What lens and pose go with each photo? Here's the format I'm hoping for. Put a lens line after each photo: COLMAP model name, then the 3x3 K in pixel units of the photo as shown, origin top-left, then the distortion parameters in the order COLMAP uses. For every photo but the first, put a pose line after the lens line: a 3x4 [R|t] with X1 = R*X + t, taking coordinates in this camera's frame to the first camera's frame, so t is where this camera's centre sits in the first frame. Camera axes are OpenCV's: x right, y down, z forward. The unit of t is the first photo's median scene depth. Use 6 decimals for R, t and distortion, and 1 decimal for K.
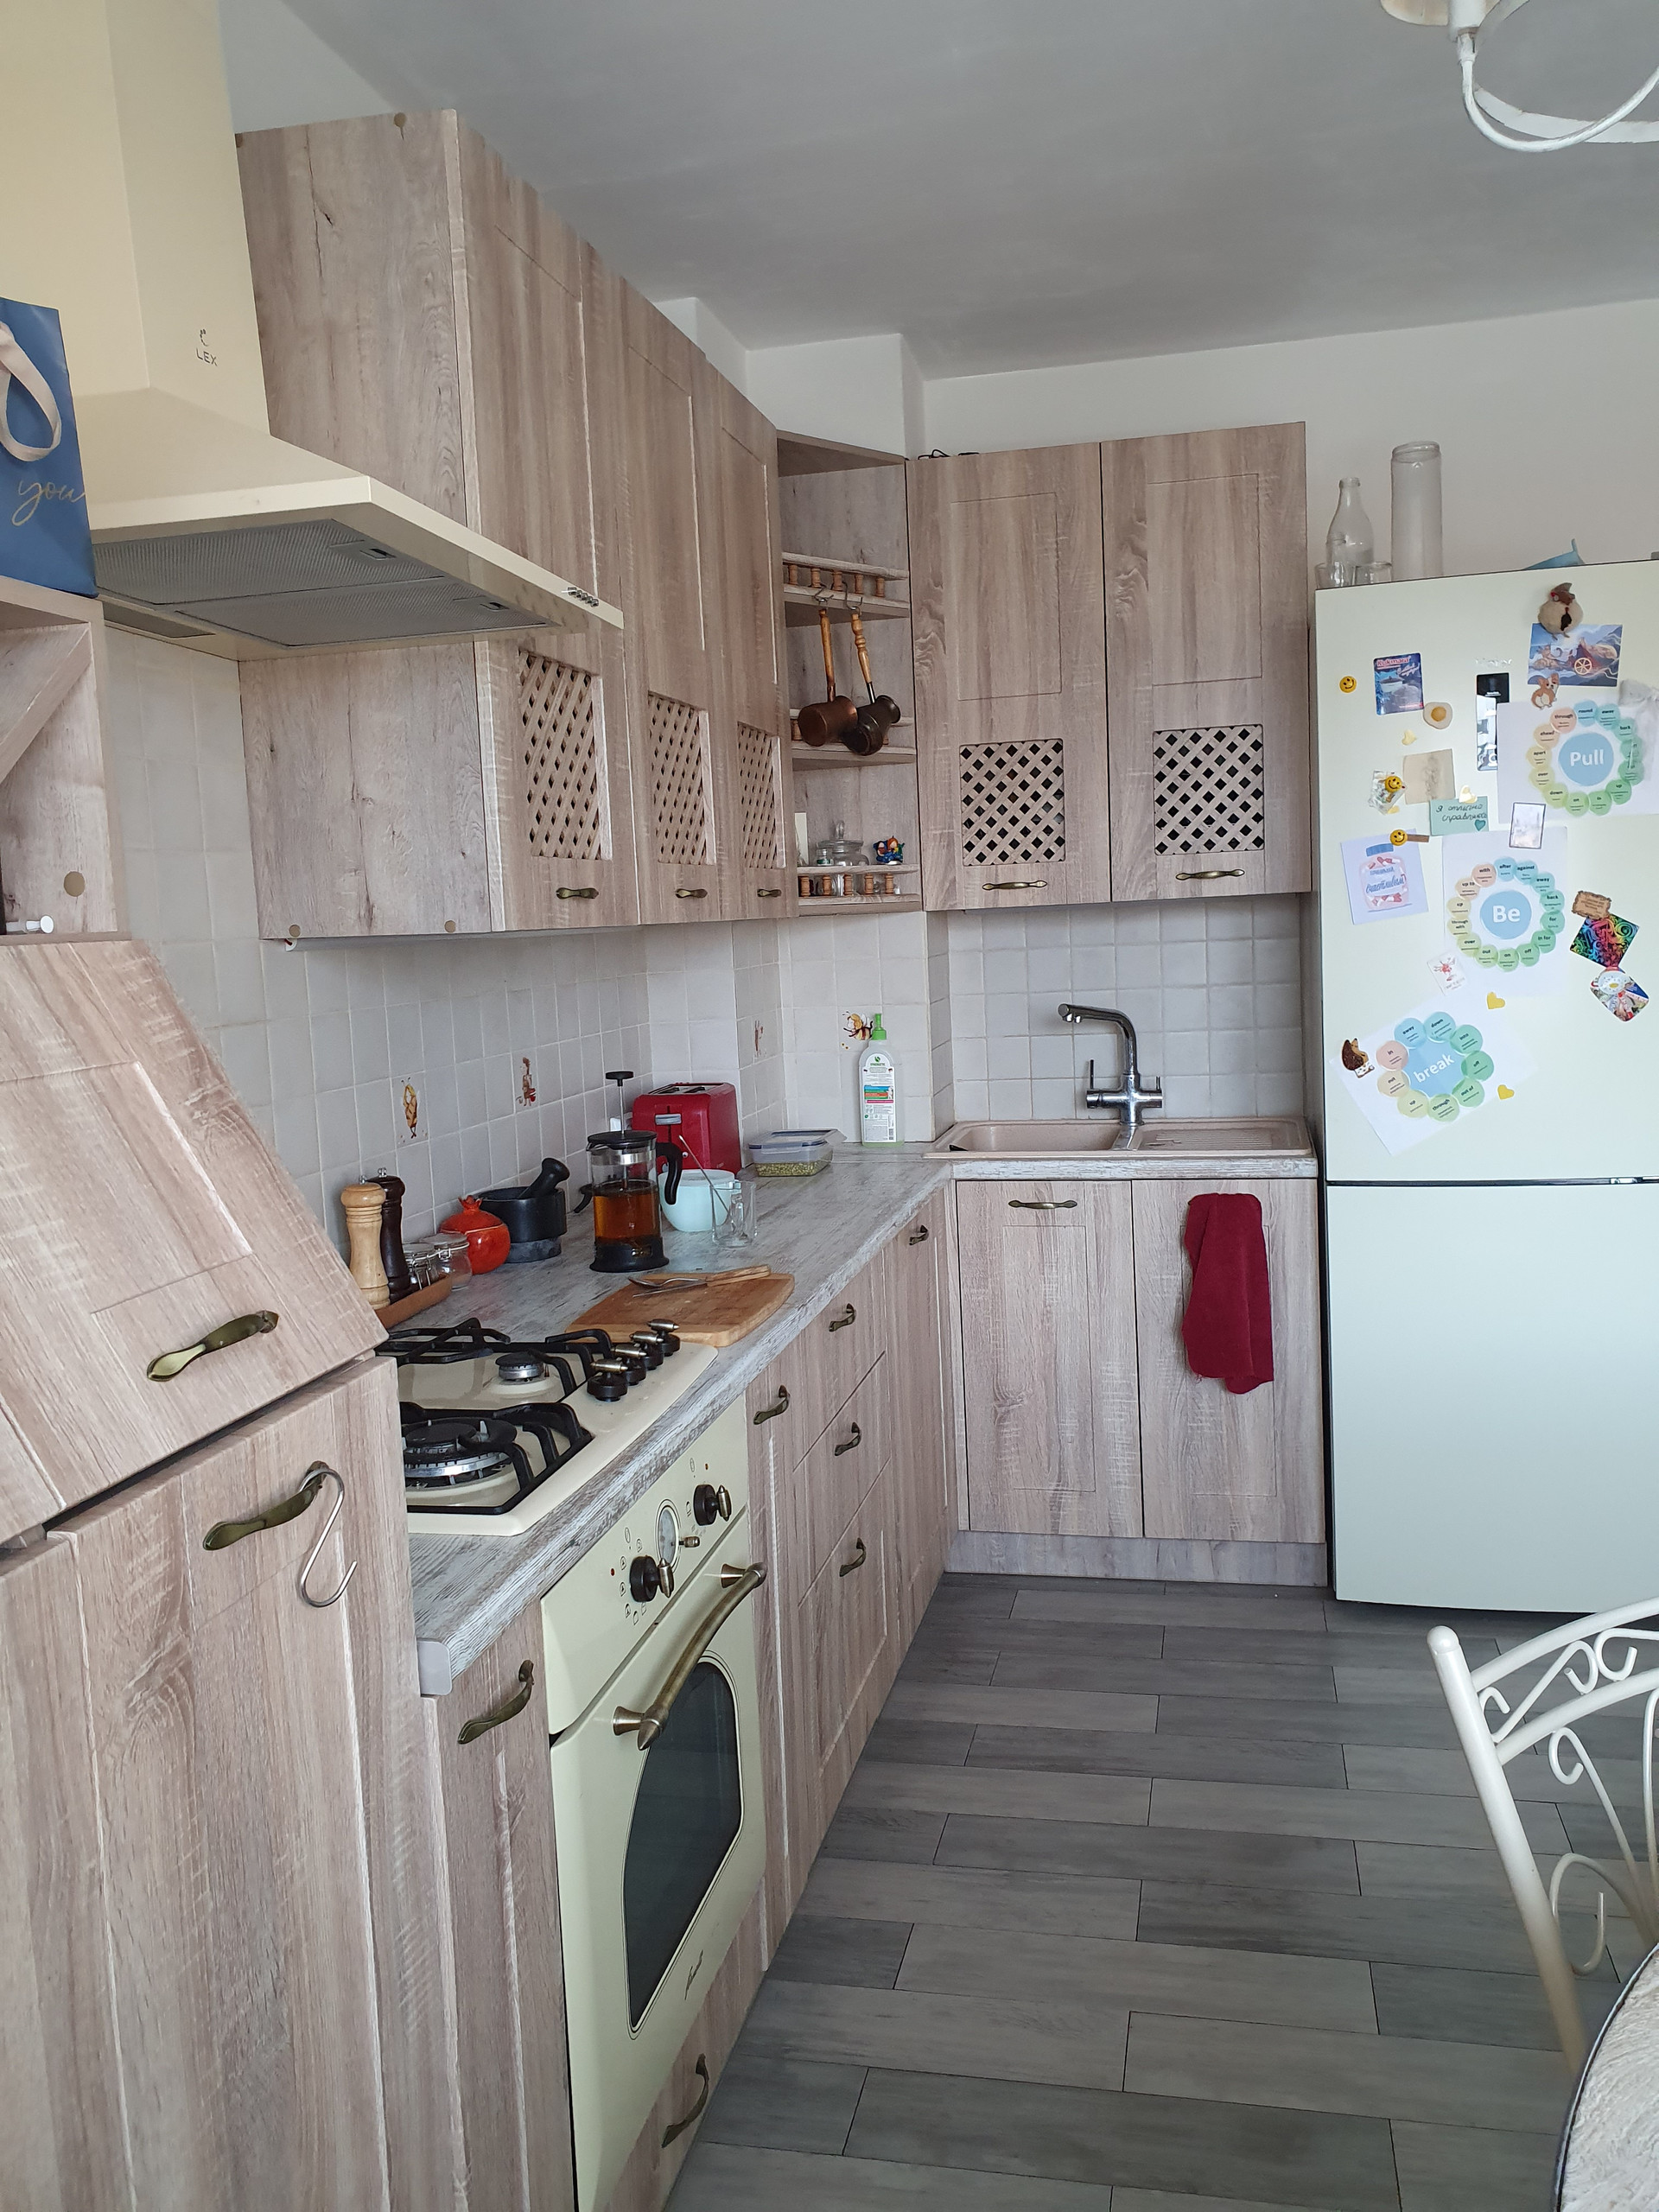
lens RADIAL K [[1746.9, 0, 826.0], [0, 1746.9, 1097.2], [0, 0, 1]] dist [0.056106, -0.082691]
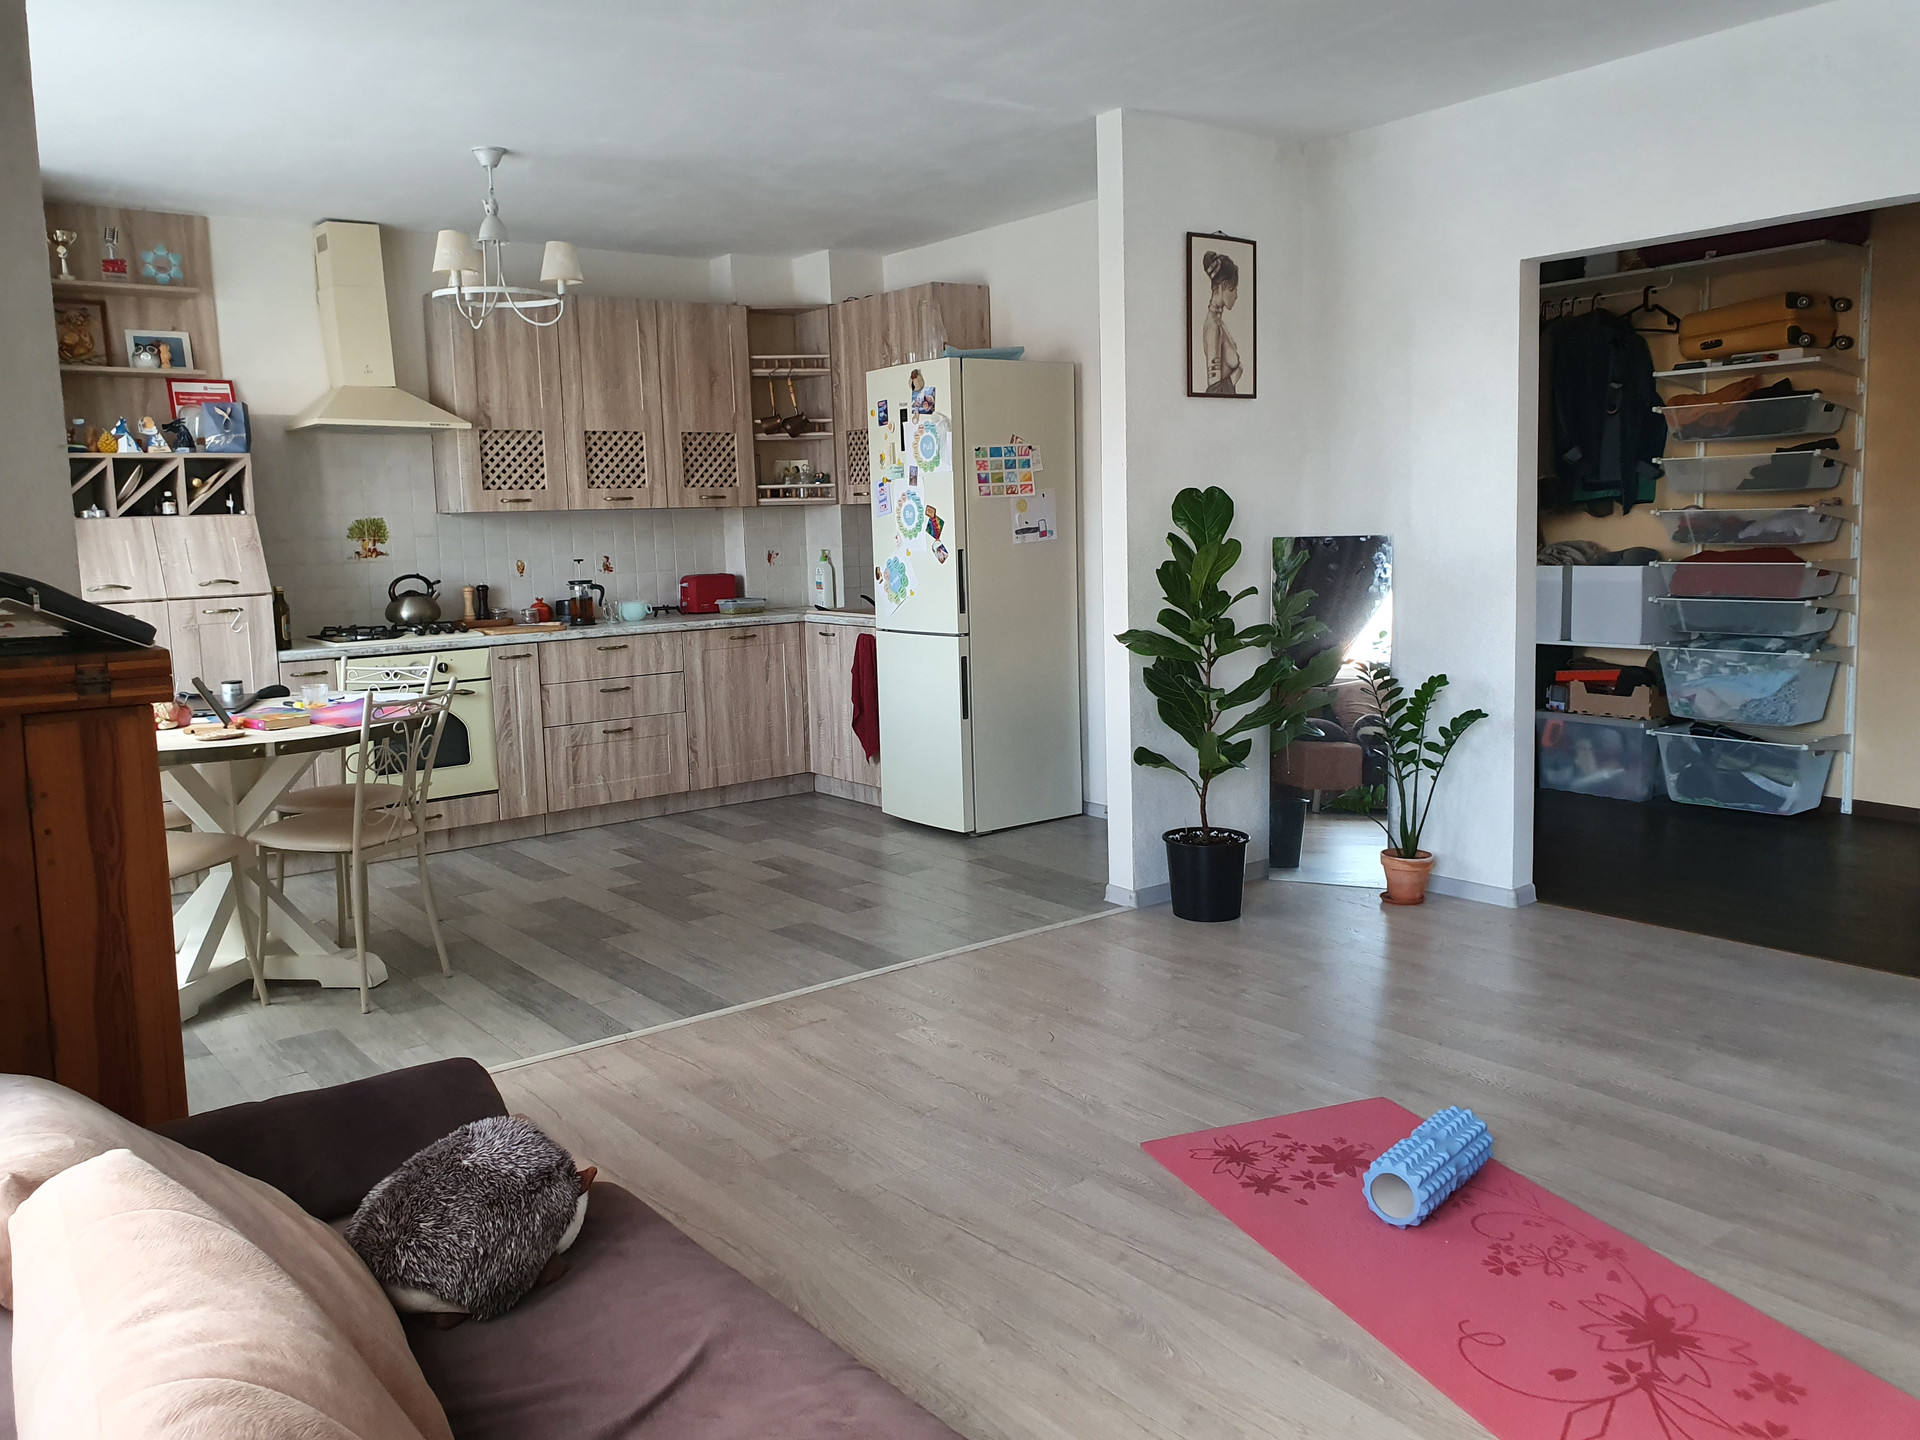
lens RADIAL K [[1516.3, 0, 989.9], [0, 1516.3, 707.9], [0, 0, 1]] dist [0.056106, -0.082691]
pose [[0.757083, 0.109378, -0.644098, 1.712329], [-0.074800, 0.993915, 0.080862, -0.021113], [0.649023, -0.013041, 0.760657, -0.418765]]
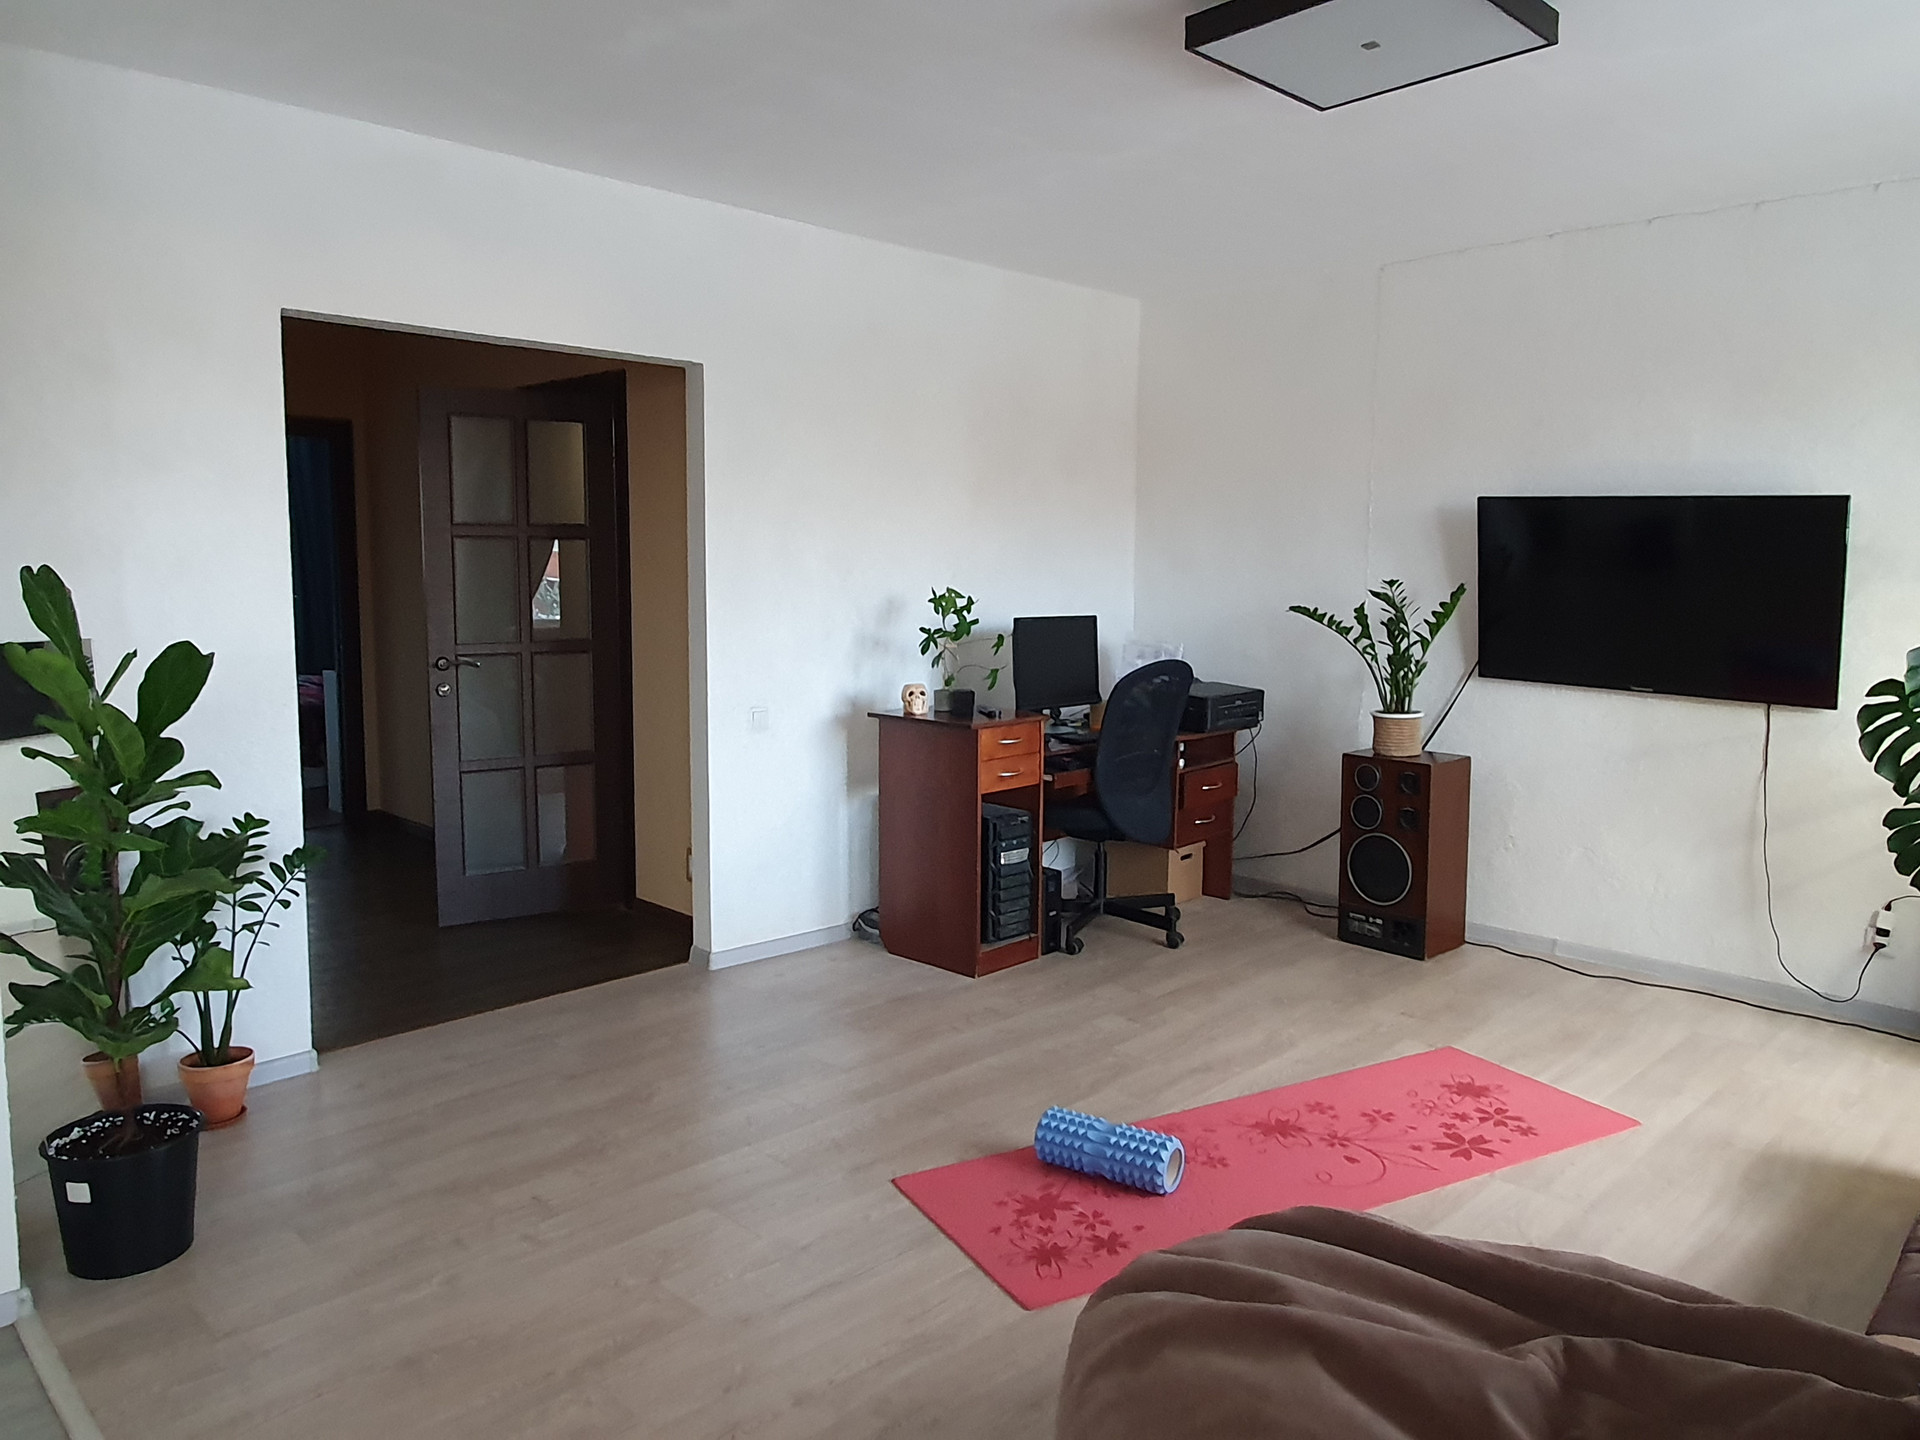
lens RADIAL K [[1306.6, 0, 965.4], [0, 1306.6, 712.9], [0, 0, 1]] dist [-0.004037, 0.000855]
pose [[0.557411, -0.036496, 0.829434, 0.528504], [0.052201, 0.998597, 0.008858, -0.022857], [-0.828594, 0.038360, 0.558534, -0.009734]]
